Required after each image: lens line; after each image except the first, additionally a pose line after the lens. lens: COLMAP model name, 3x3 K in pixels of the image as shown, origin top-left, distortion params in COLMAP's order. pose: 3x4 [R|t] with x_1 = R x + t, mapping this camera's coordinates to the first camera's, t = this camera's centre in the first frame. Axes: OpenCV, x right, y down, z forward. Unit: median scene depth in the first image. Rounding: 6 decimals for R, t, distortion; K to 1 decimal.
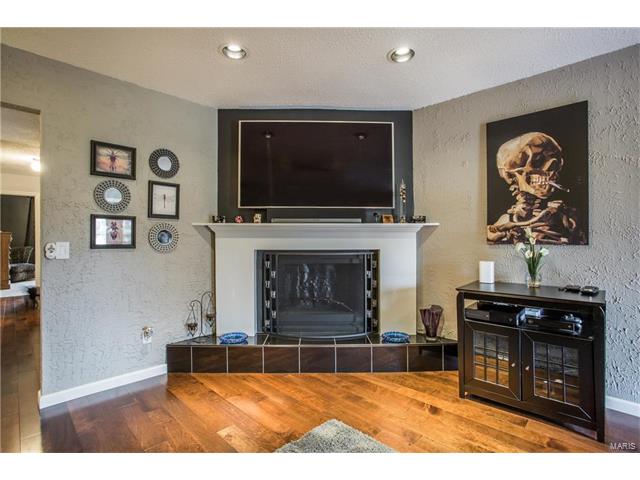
lens RADIAL K [[317.2, 0, 316.6], [0, 317.2, 238.8], [0, 0, 1]] dist [-0.082174, 0.038506]
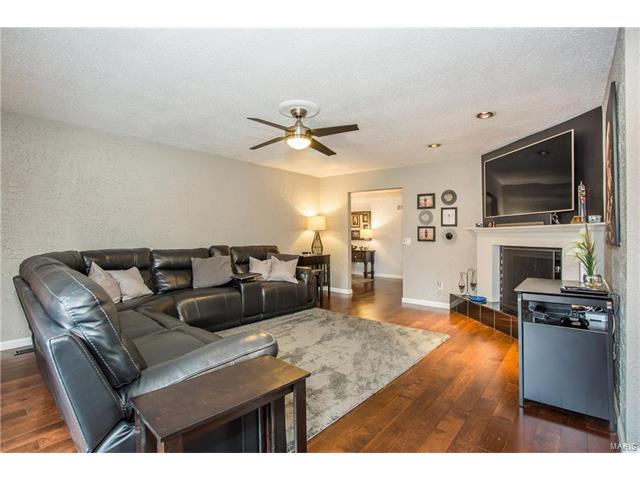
lens RADIAL K [[317.2, 0, 316.6], [0, 317.2, 238.8], [0, 0, 1]] dist [-0.082174, 0.038506]
pose [[0.078793, 0.009480, -0.996846, 1.467718], [-0.008452, 0.999925, 0.008841, -0.000171], [0.996855, 0.007728, 0.078868, 0.051437]]
